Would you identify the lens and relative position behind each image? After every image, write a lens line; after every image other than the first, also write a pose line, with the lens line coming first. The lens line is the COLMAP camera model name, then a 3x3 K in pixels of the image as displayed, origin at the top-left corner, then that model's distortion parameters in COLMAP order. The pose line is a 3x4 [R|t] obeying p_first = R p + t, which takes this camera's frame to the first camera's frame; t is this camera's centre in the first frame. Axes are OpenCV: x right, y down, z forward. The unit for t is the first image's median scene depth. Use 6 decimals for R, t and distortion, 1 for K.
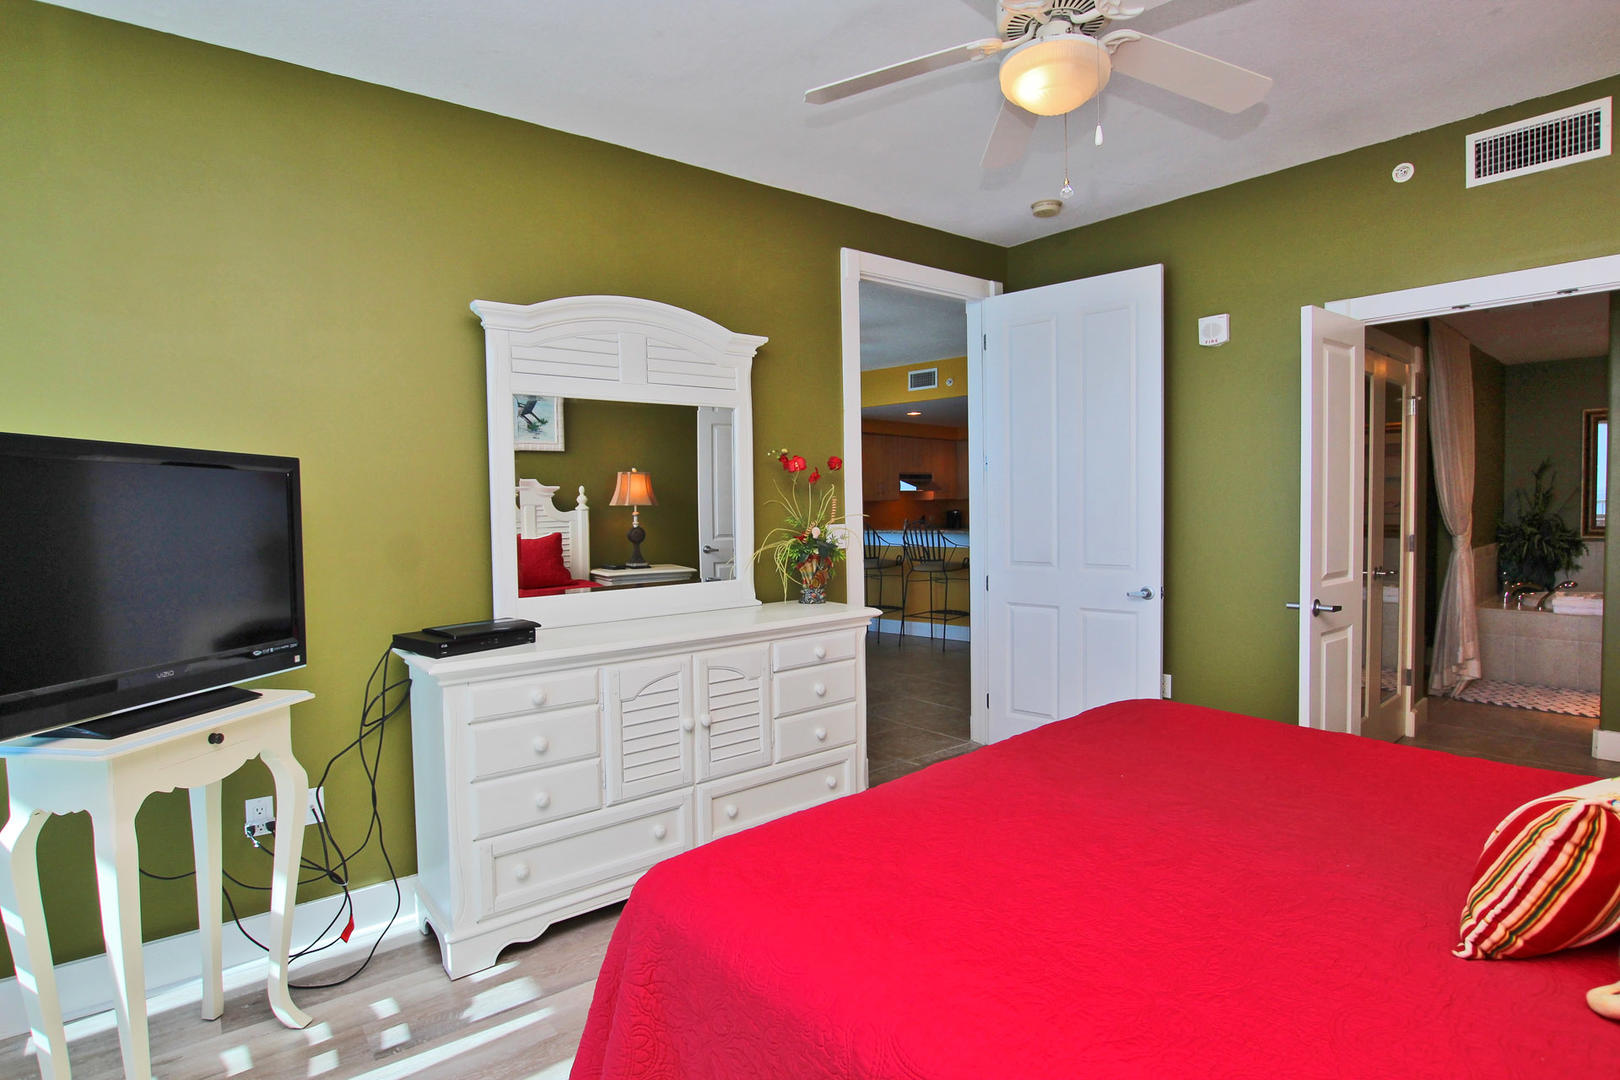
lens RADIAL K [[852.1, 0, 810.0], [0, 852.1, 540.0], [0, 0, 1]] dist [0.001552, 0.000295]
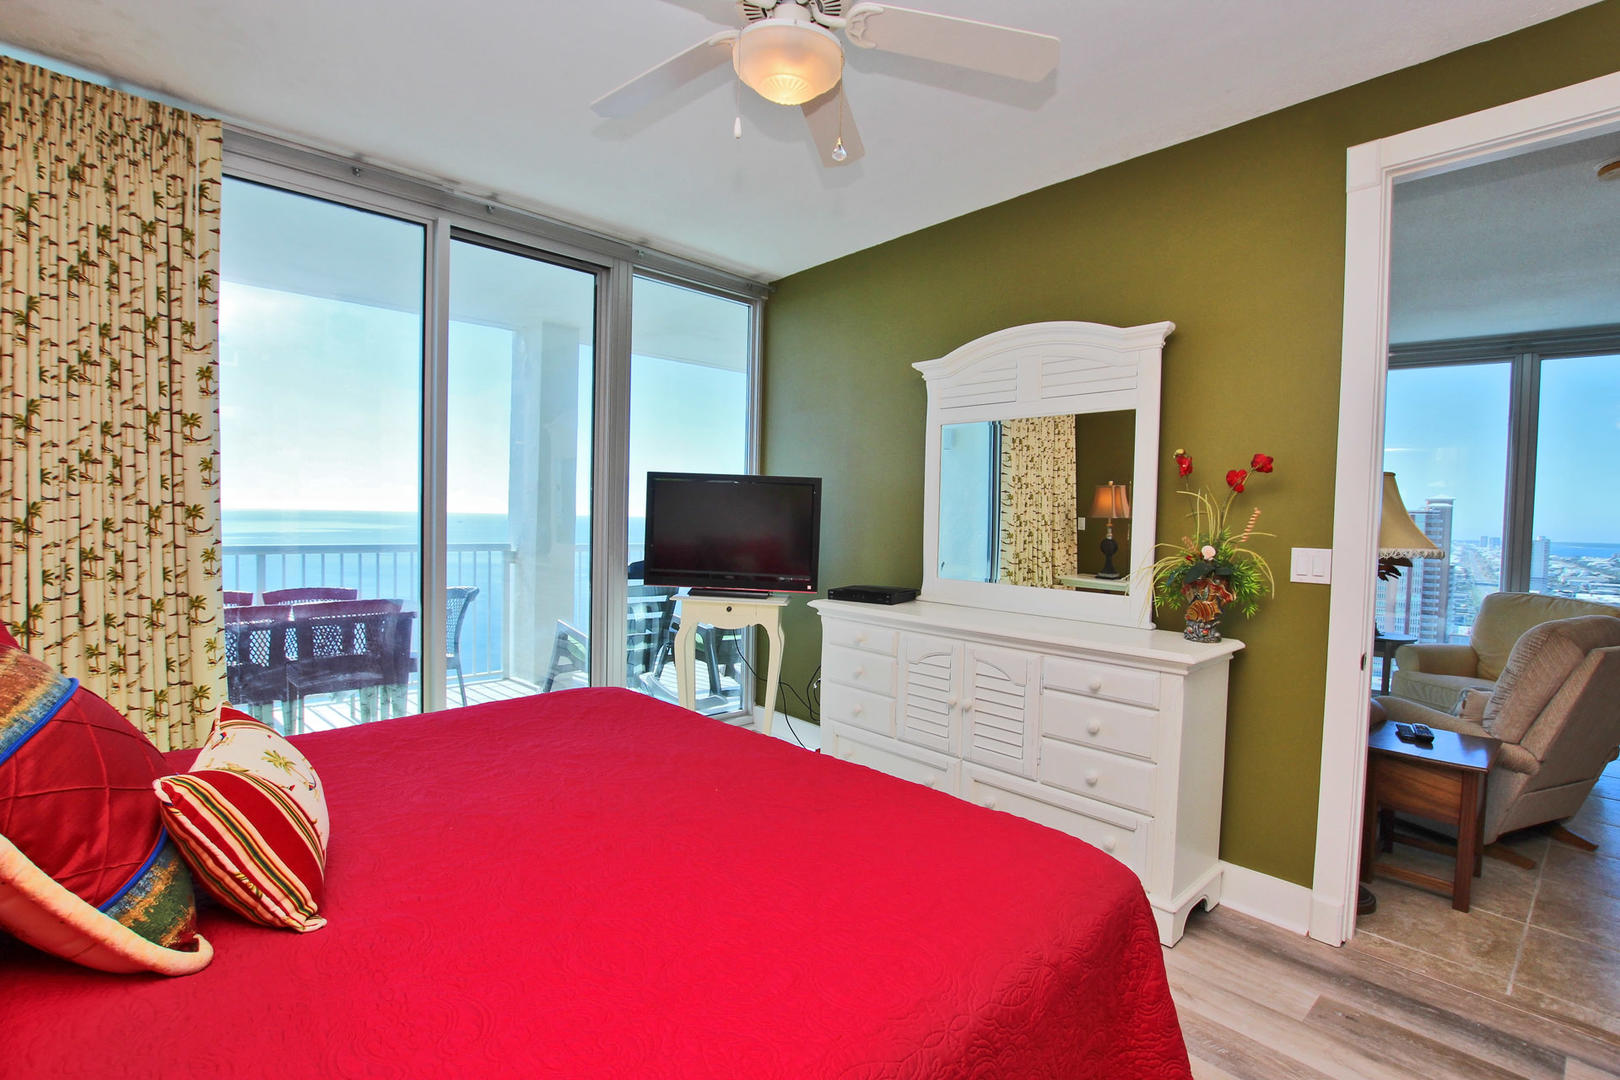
lens RADIAL K [[755.5, 0, 810.0], [0, 755.5, 540.0], [0, 0, 1]] dist [-0.010921, 0.000603]
pose [[0.087508, 0.056868, -0.994539, 0.767350], [-0.072384, 0.996093, 0.050588, -0.033050], [0.993531, 0.067562, 0.091283, 0.650003]]
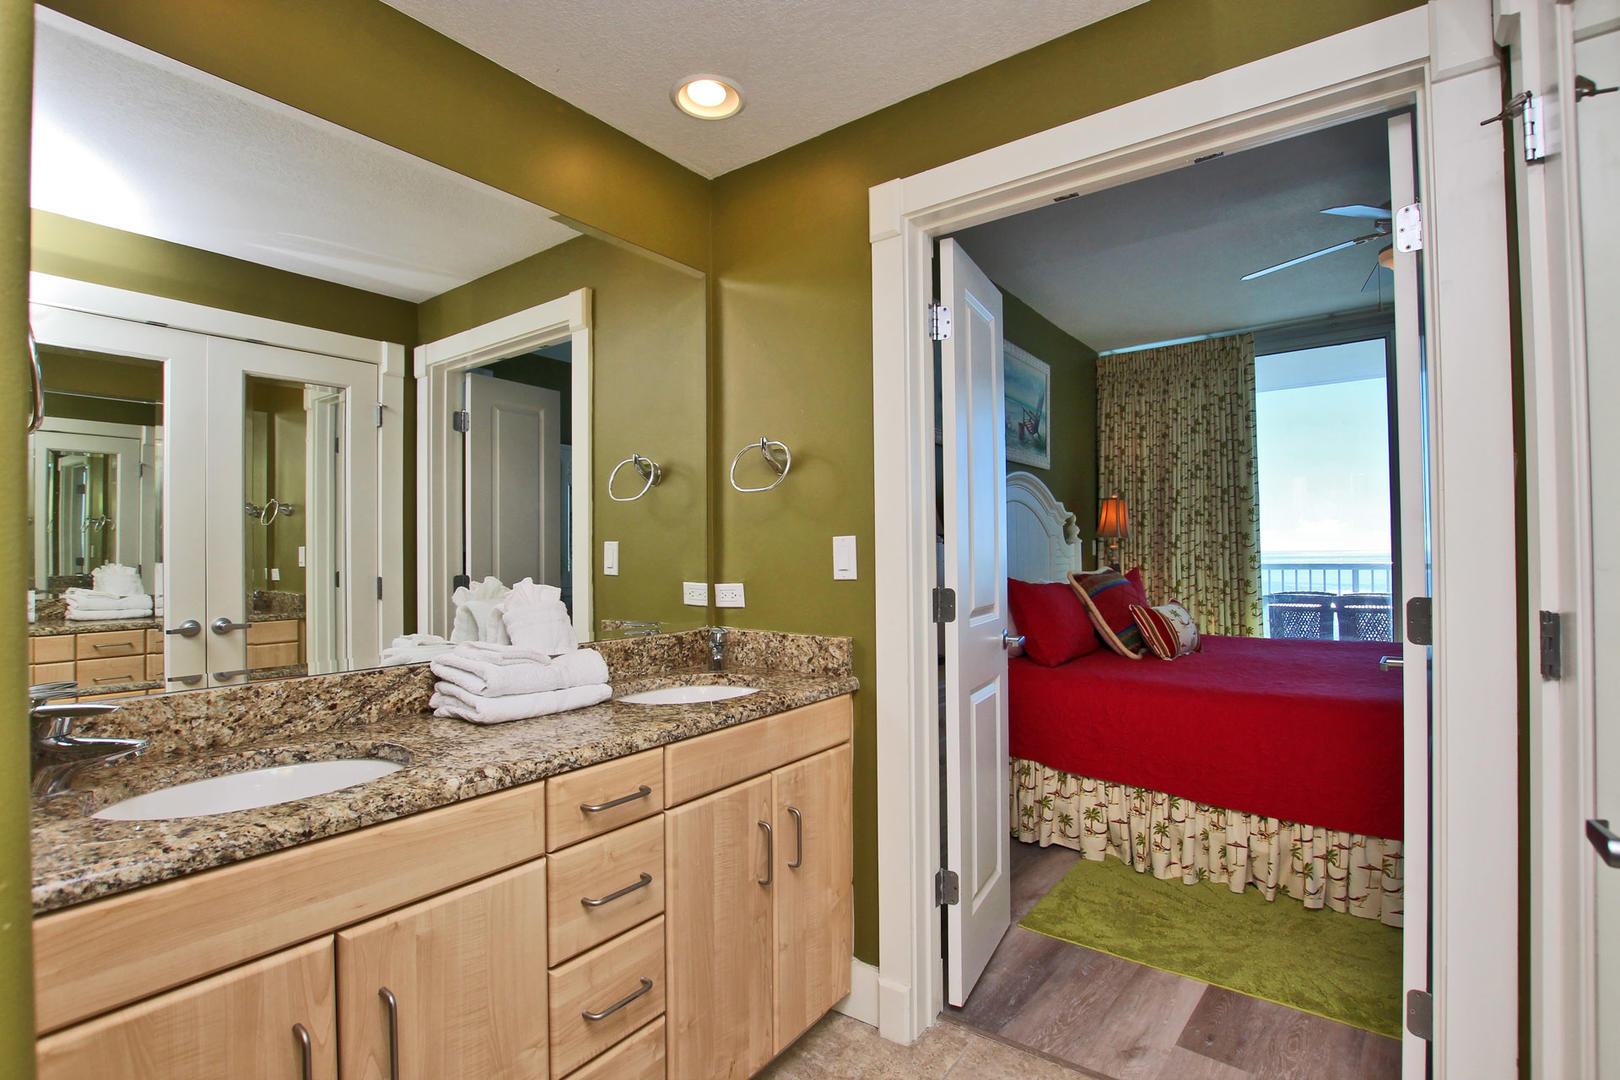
lens RADIAL K [[749.2, 0, 815.1], [0, 749.2, 555.0], [0, 0, 1]] dist [-0.010780, -0.000340]
pose [[-0.969731, 0.034315, -0.241754, 1.172872], [0.021108, 0.998151, 0.057009, -0.044571], [0.243263, 0.050180, -0.968662, 1.401318]]
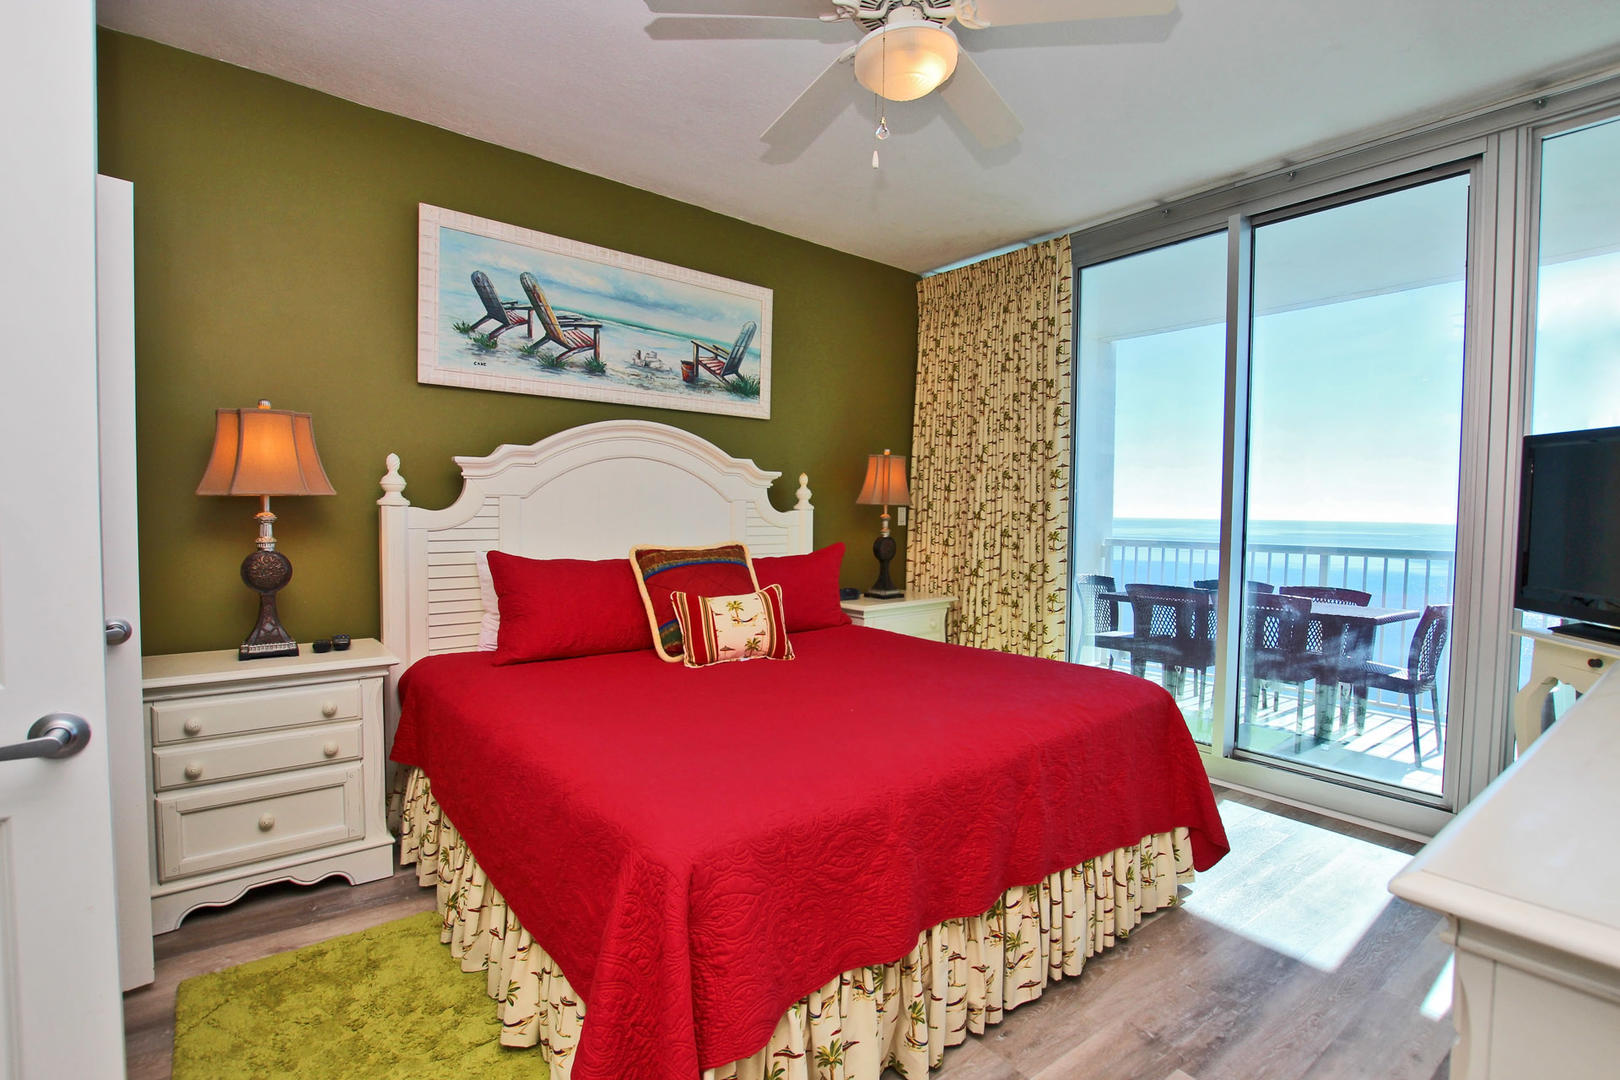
lens RADIAL K [[755.5, 0, 810.0], [0, 755.5, 540.0], [0, 0, 1]] dist [-0.010921, 0.000603]
pose [[-0.999794, 0.011884, -0.016480, 0.280093], [0.010422, 0.996230, 0.086121, -0.029089], [0.017442, 0.085931, -0.996148, 1.294609]]
